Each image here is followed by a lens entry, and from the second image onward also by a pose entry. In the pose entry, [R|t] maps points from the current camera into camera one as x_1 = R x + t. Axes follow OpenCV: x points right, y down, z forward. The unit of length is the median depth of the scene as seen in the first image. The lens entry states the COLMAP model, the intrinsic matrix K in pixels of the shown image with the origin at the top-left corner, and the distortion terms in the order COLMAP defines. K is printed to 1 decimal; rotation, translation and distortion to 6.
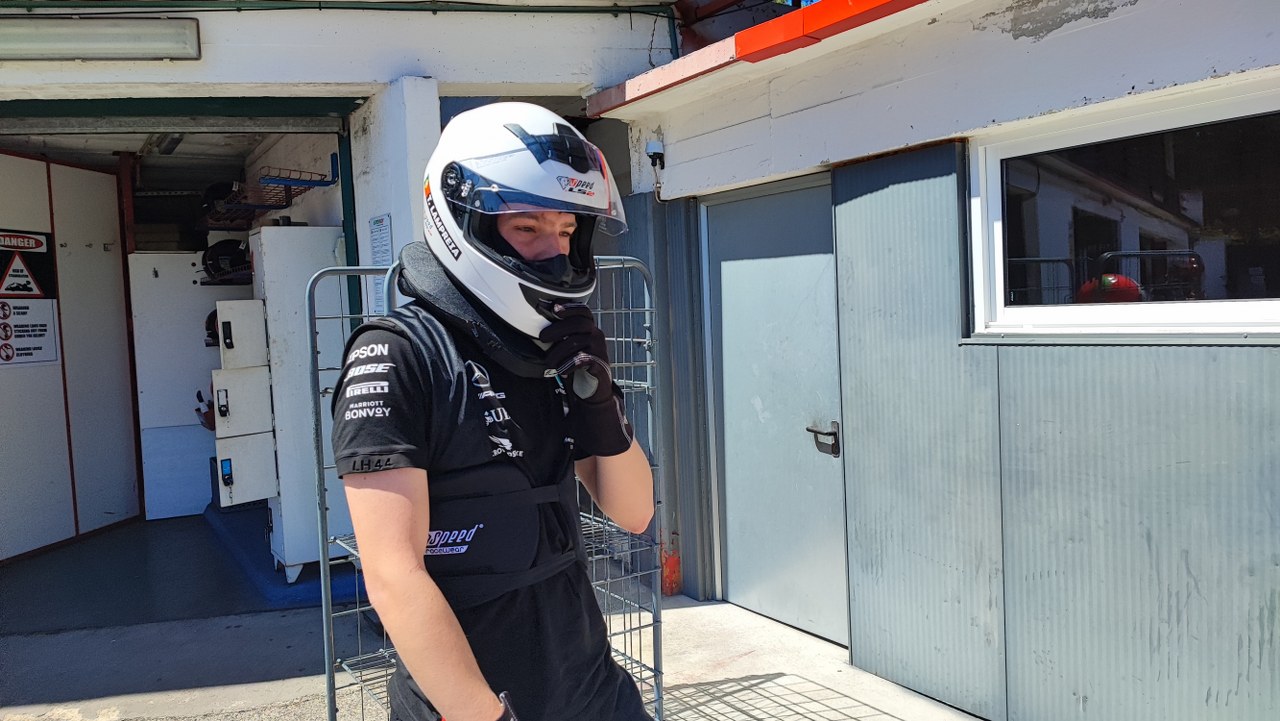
lens RADIAL K [[968.7, 0, 640.0], [0, 968.7, 360.5], [0, 0, 1]] dist [-0.001841, -0.005425]
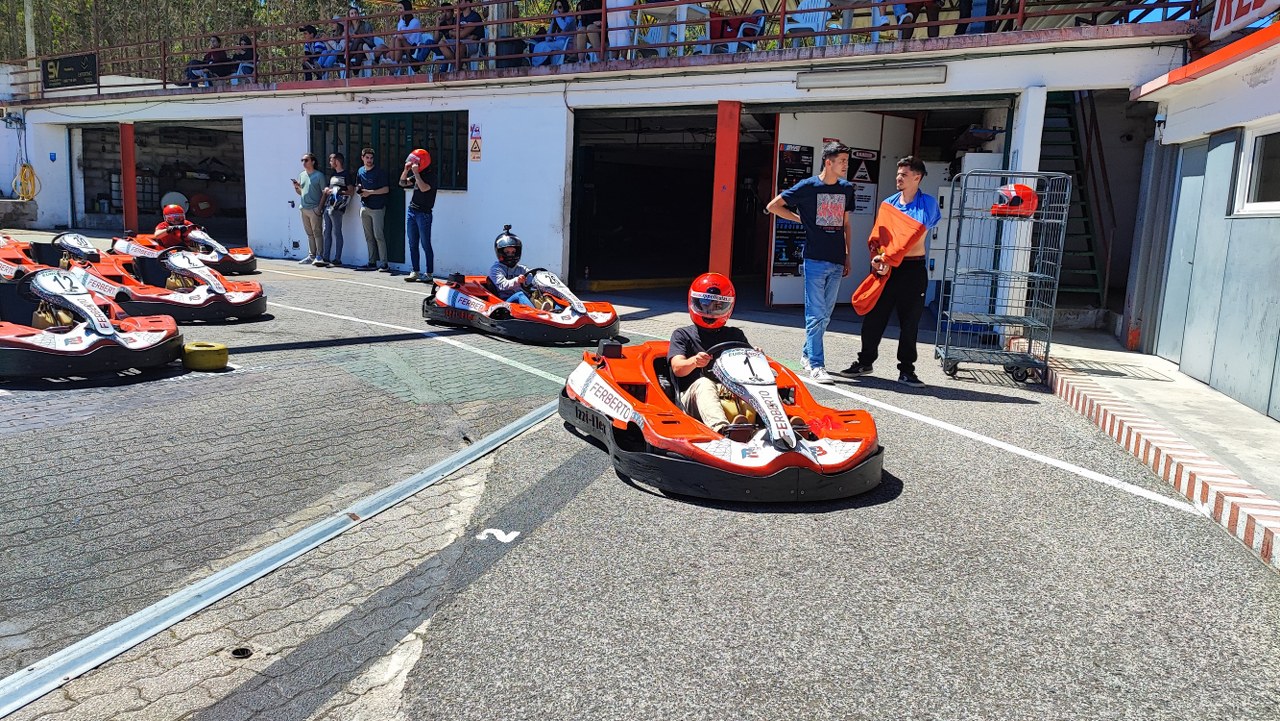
lens RADIAL K [[883.6, 0, 640.0], [0, 883.6, 360.5], [0, 0, 1]] dist [0.005499, 0.001503]
pose [[0.694088, 0.189312, -0.694552, 0.610336], [-0.108867, 0.981310, 0.158678, 0.088729], [0.711611, -0.034522, 0.701725, -0.994508]]
